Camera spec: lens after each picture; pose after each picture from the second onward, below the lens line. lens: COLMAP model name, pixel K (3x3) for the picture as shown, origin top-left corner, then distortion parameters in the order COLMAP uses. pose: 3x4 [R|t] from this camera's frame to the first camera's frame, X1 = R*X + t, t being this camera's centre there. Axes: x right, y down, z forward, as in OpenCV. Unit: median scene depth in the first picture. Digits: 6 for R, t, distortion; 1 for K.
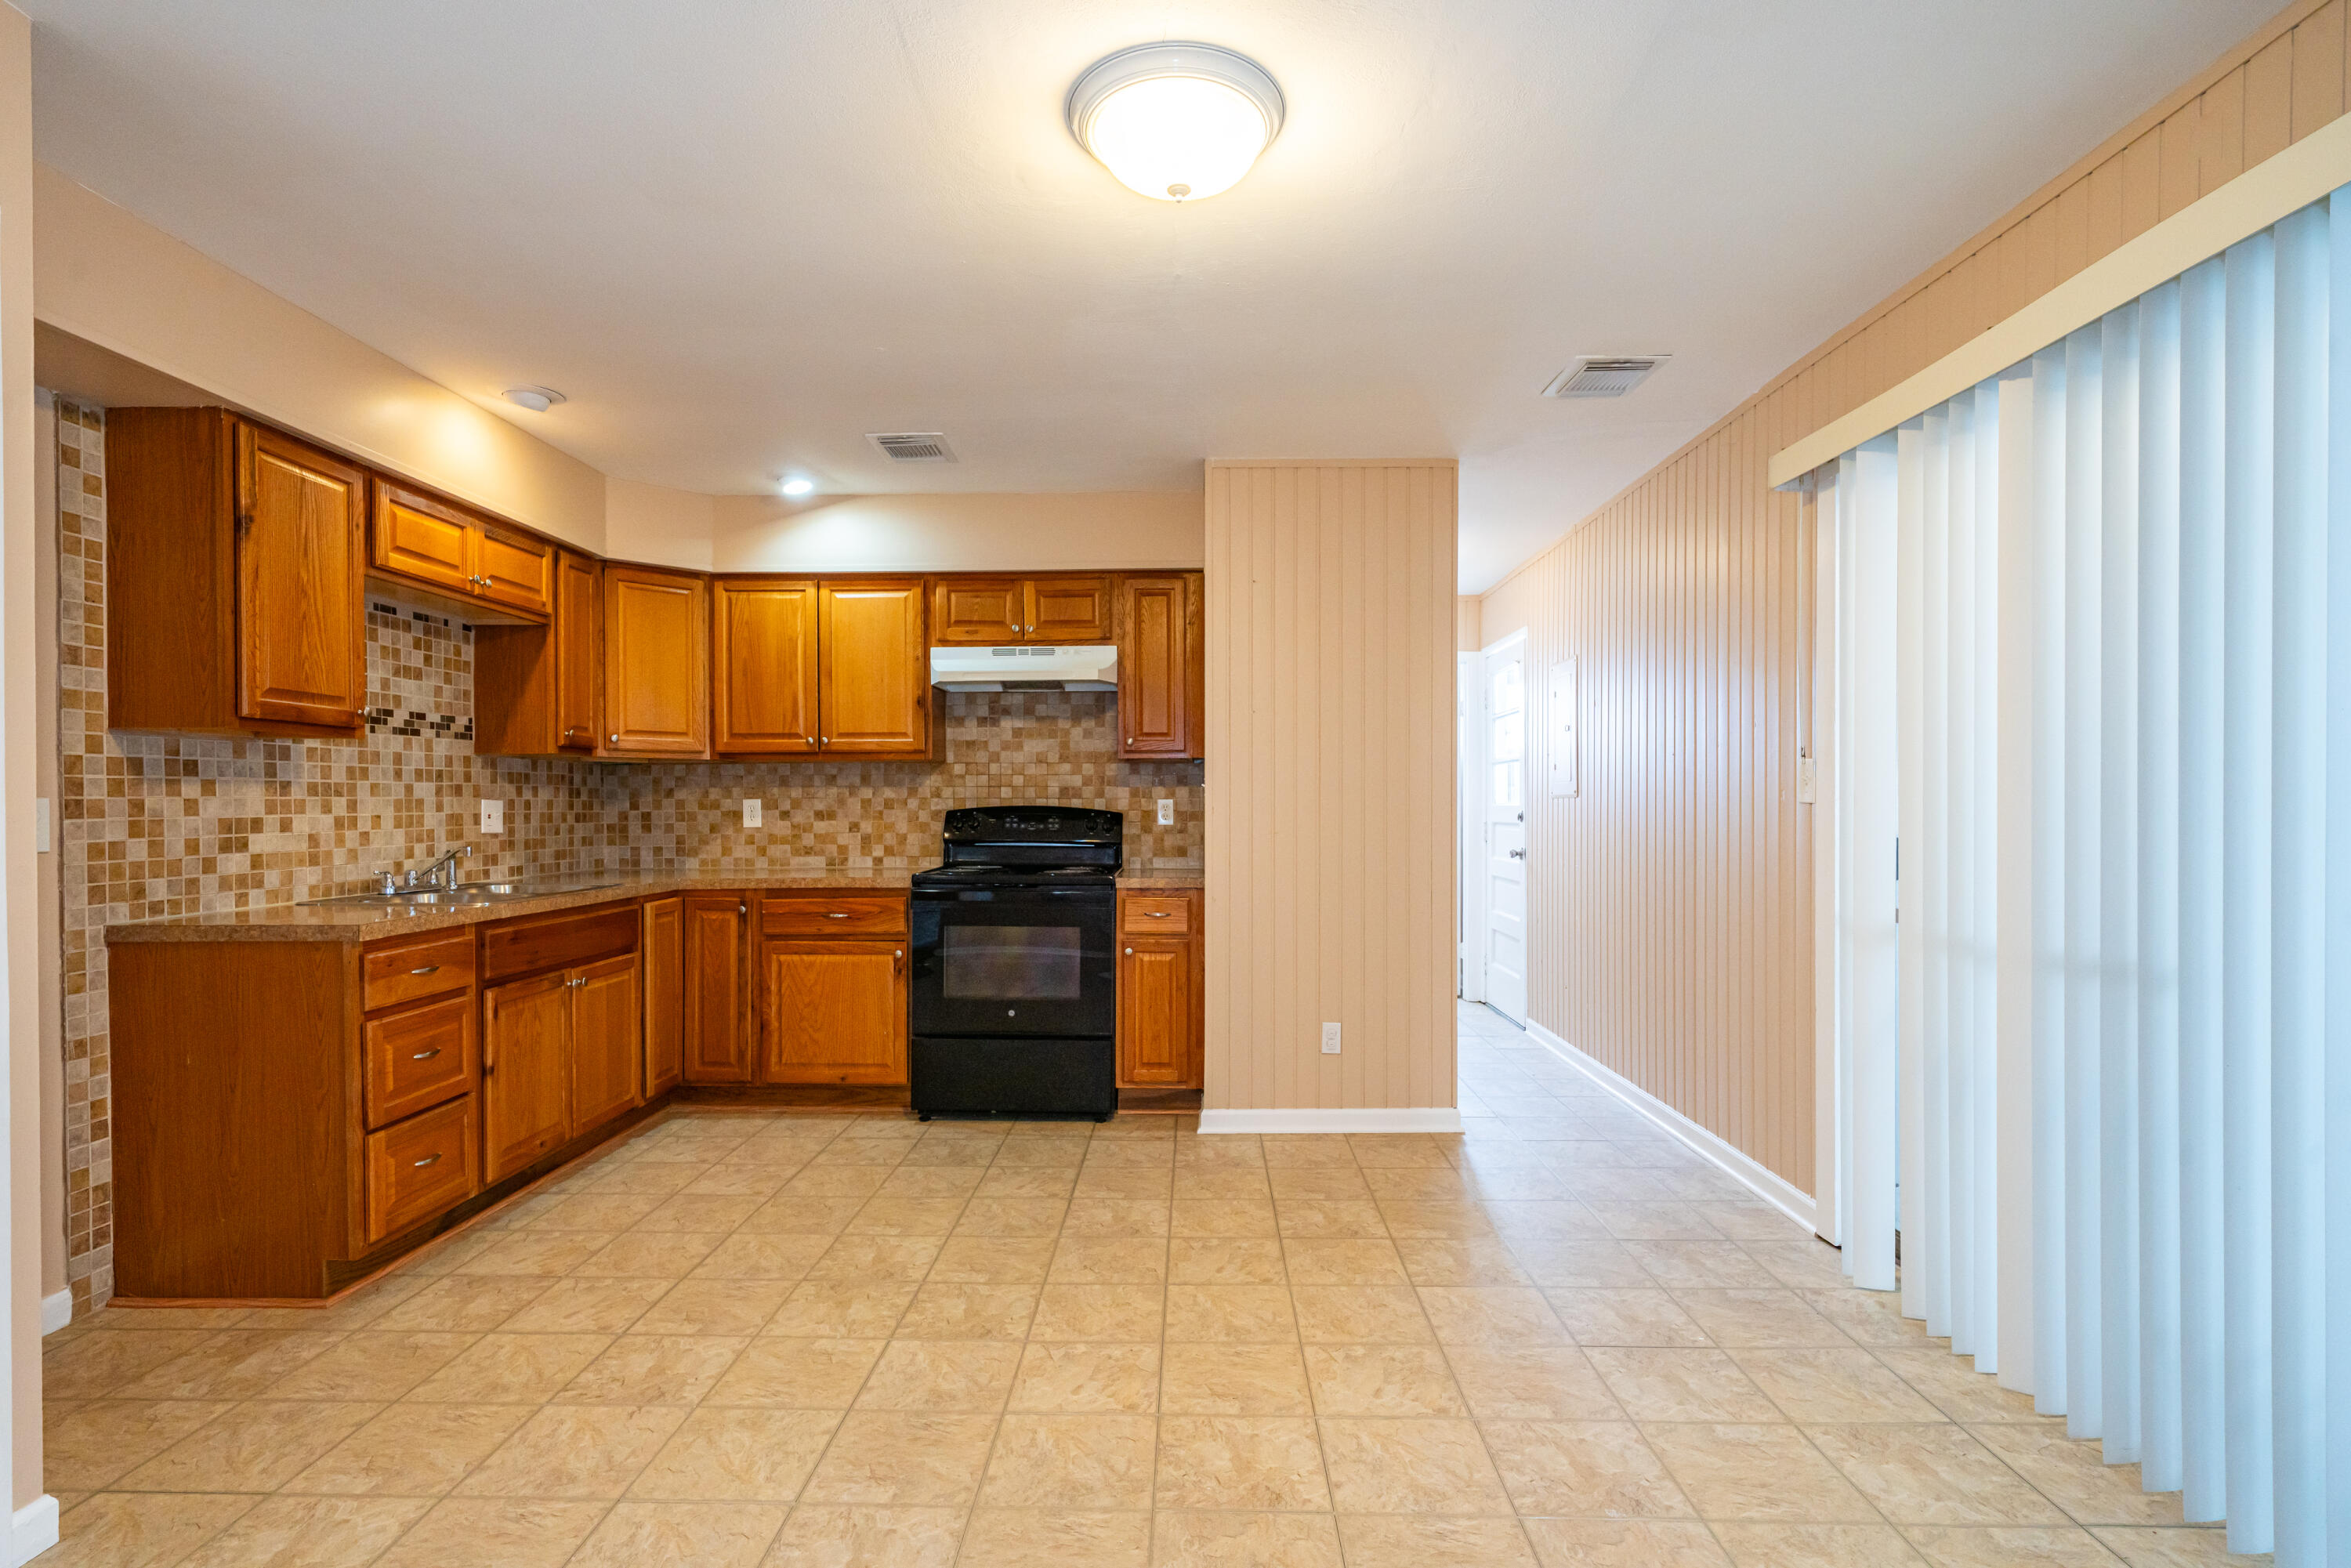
lens RADIAL K [[1130.1, 0, 1160.5], [0, 1130.1, 820.1], [0, 0, 1]] dist [-0.003830, 0.002209]
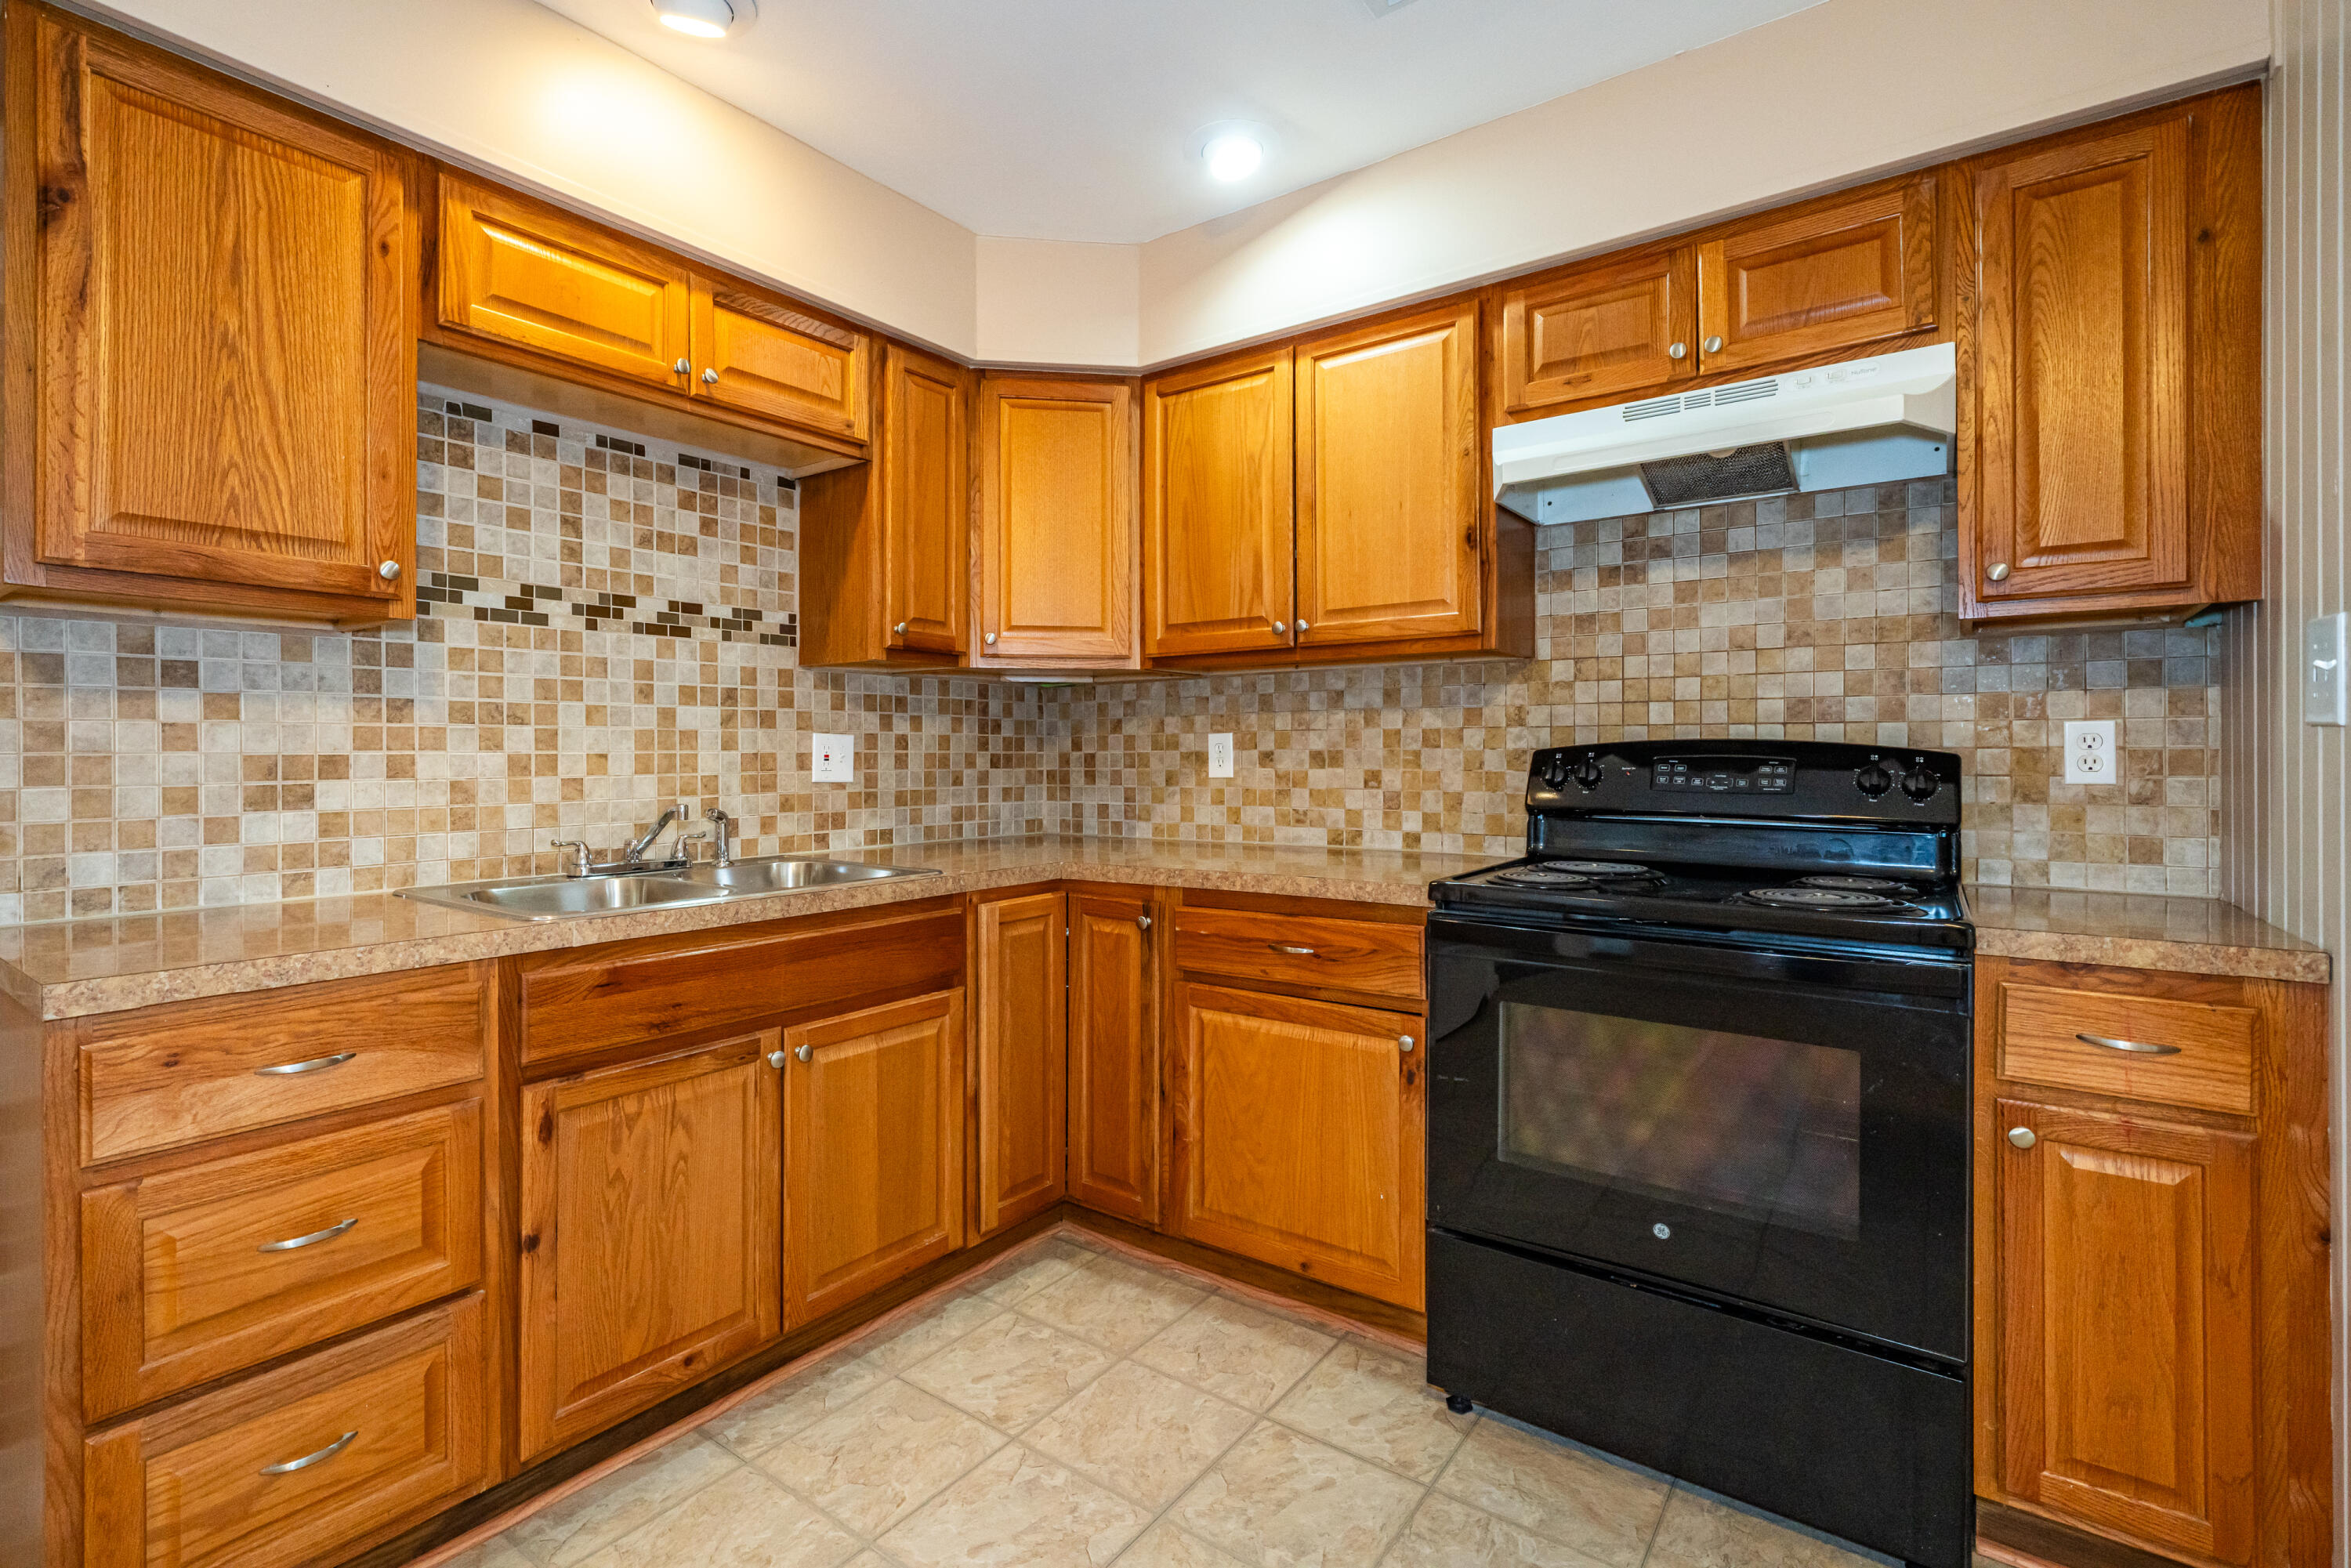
lens RADIAL K [[1062.4, 0, 1141.2], [0, 1062.4, 753.5], [0, 0, 1]] dist [-0.002616, 0.000503]
pose [[0.816226, -0.001997, -0.577730, -0.071835], [-0.007019, 0.999886, -0.013374, 0.001471], [0.577690, 0.014972, 0.816119, 0.658019]]
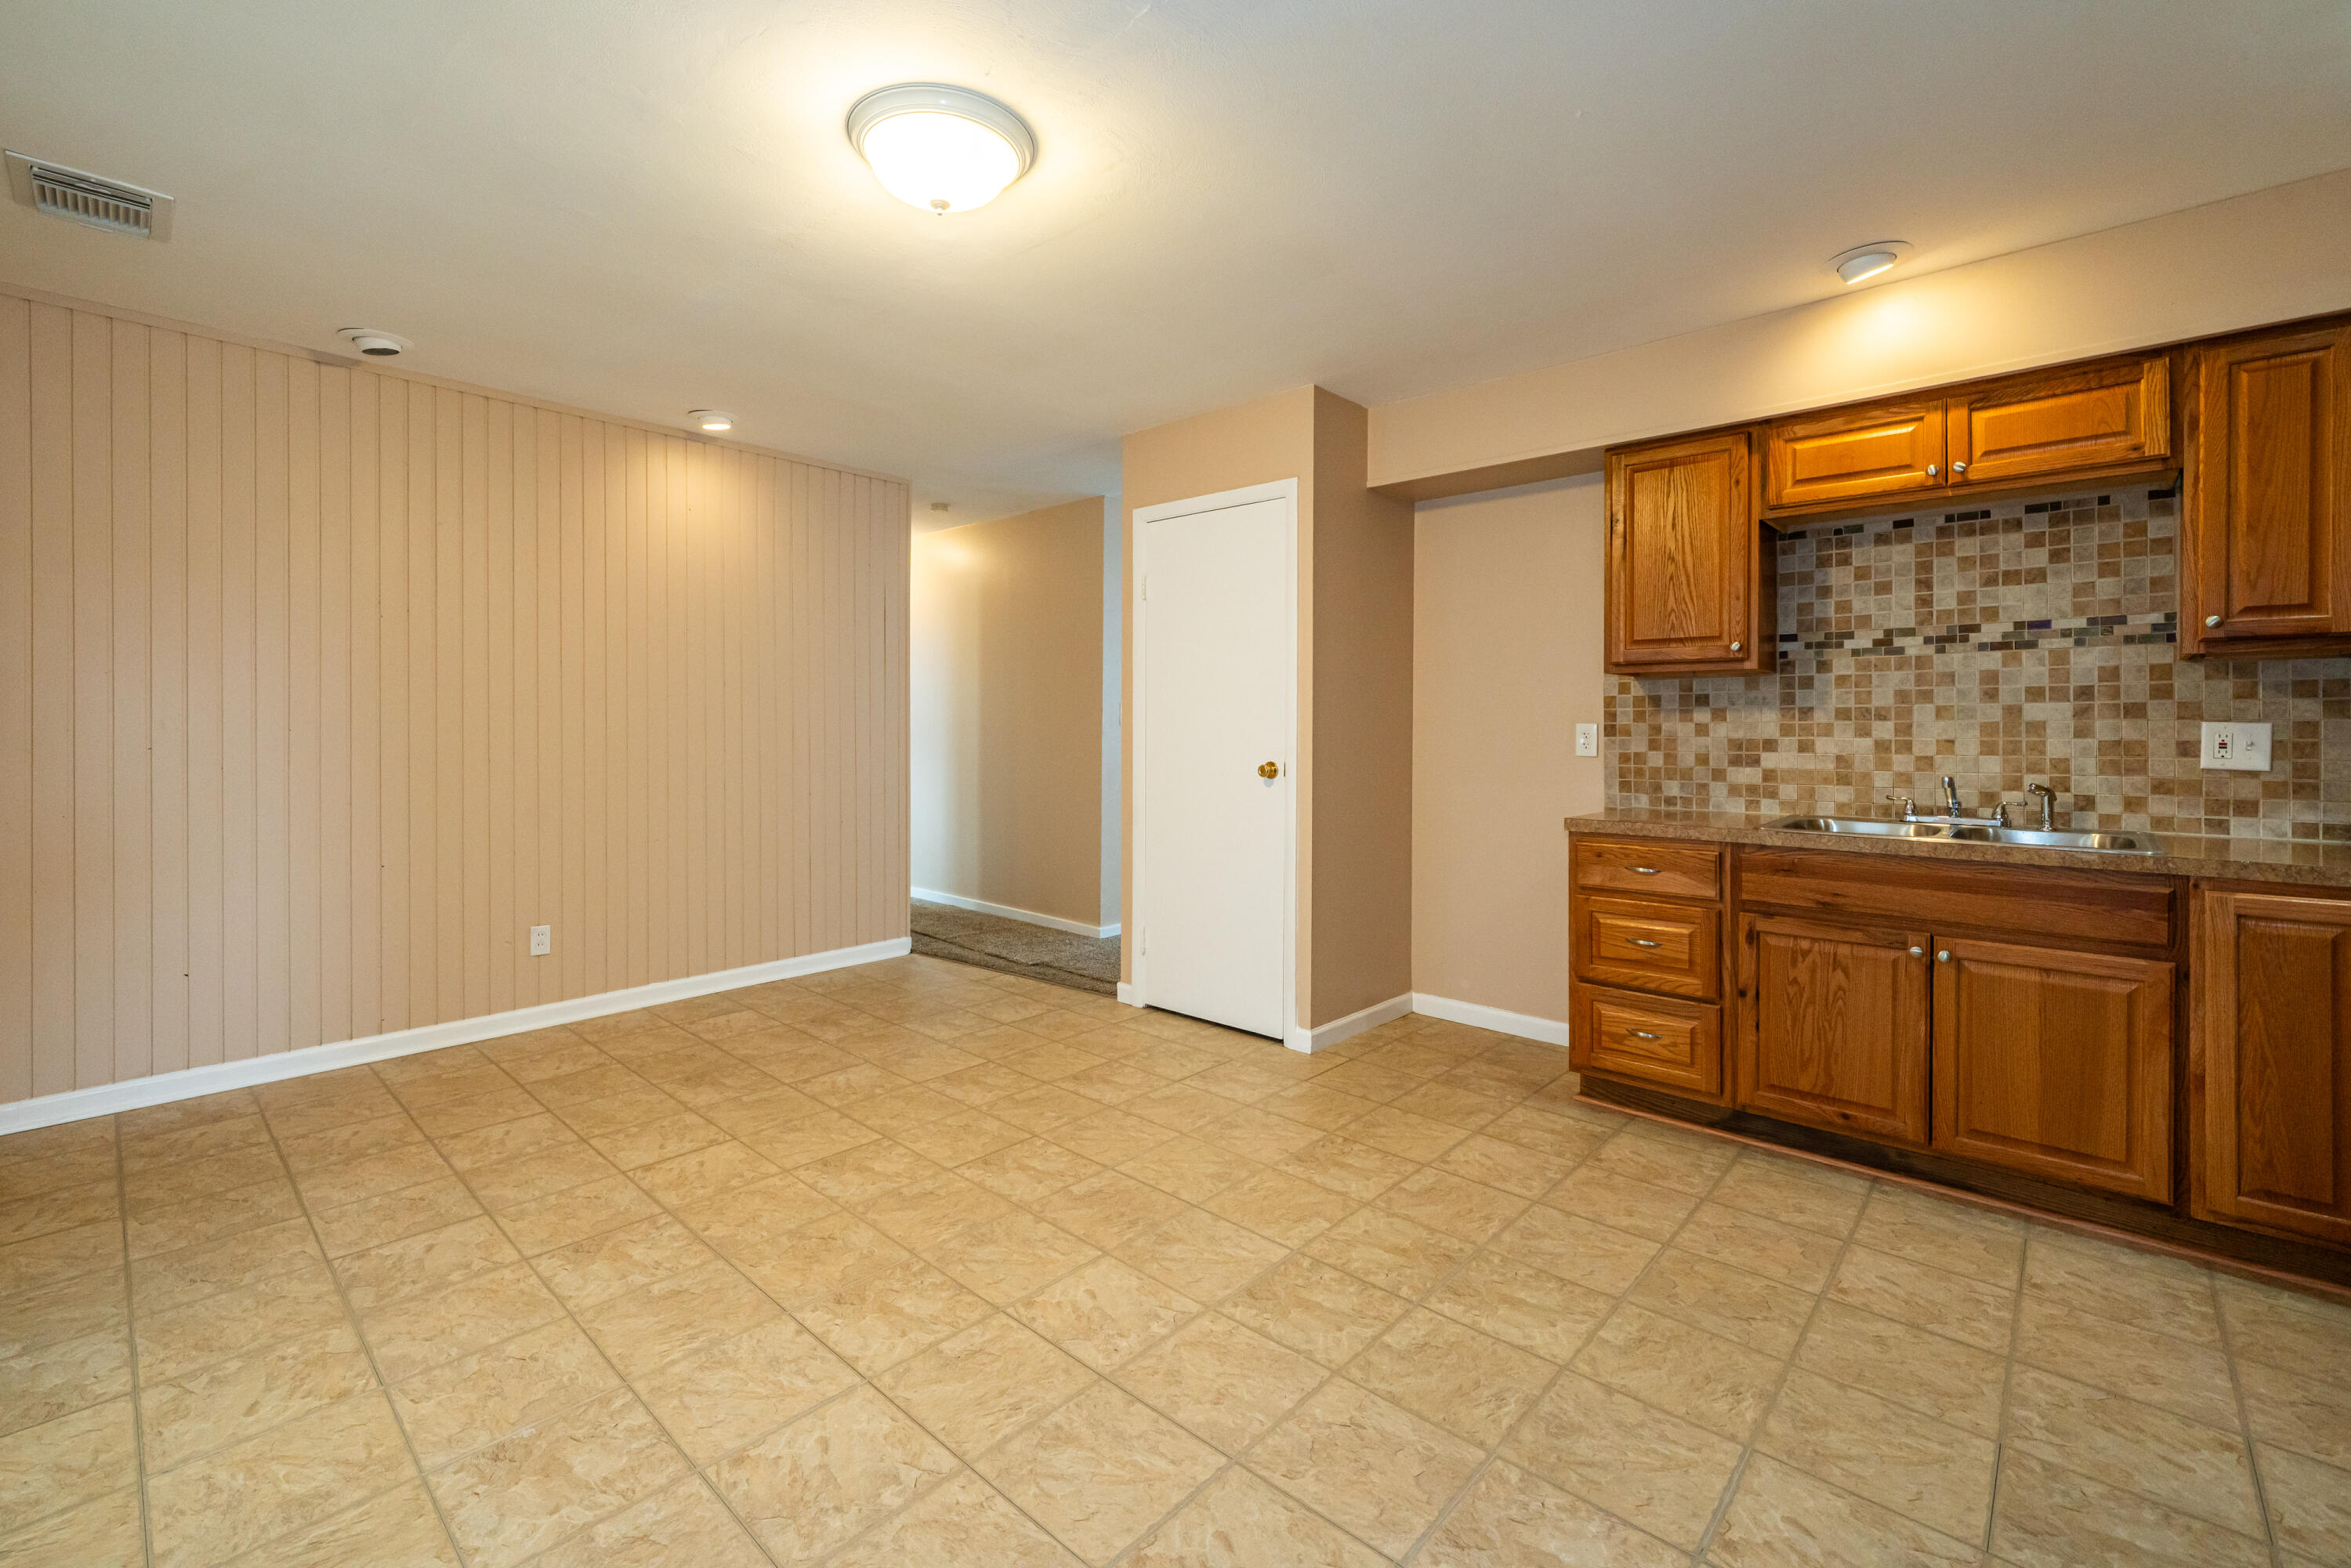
lens RADIAL K [[1011.0, 0, 1163.8], [0, 1011.0, 731.1], [0, 0, 1]] dist [-0.002047, 0.001445]
pose [[-0.656934, 0.004004, -0.753937, 0.363255], [-0.011744, 0.999810, 0.015542, -0.016484], [0.753856, 0.019064, -0.656762, 1.034808]]
